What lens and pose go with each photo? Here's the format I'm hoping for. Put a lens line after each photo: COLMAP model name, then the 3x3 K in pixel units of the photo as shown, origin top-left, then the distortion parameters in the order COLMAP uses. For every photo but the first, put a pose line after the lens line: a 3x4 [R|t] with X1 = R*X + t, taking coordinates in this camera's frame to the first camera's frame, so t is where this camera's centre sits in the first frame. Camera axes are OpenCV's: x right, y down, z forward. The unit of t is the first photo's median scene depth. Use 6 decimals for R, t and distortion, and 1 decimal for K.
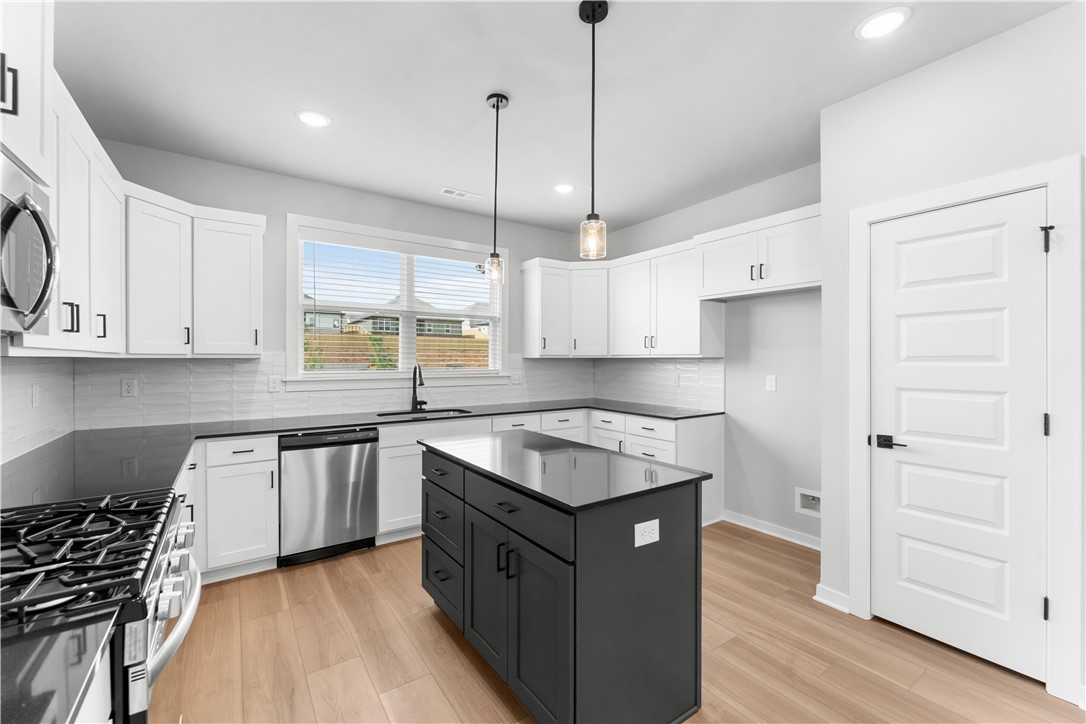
lens RADIAL K [[447.6, 0, 531.7], [0, 447.6, 362.7], [0, 0, 1]] dist [-0.004479, -0.000529]
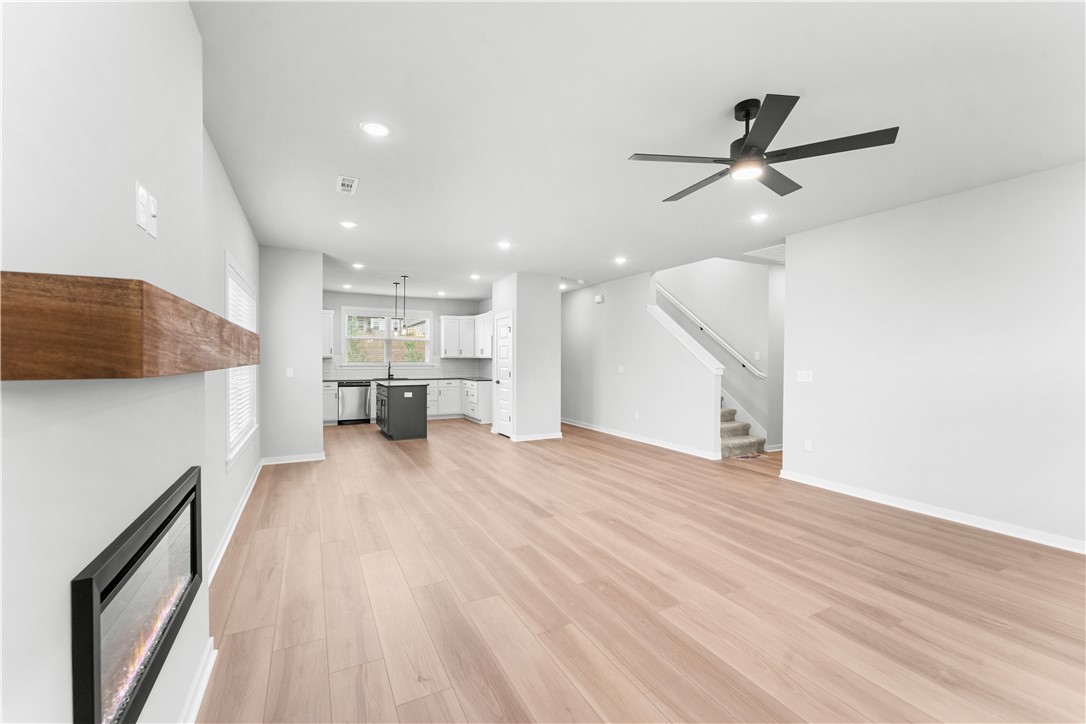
lens RADIAL K [[447.6, 0, 541.2], [0, 447.6, 366.0], [0, 0, 1]] dist [-0.004479, -0.000529]
pose [[0.993926, 0.006247, -0.109874, 1.096264], [-0.005278, 0.999945, 0.009103, 0.010601], [0.109925, -0.008468, 0.993904, -1.800933]]
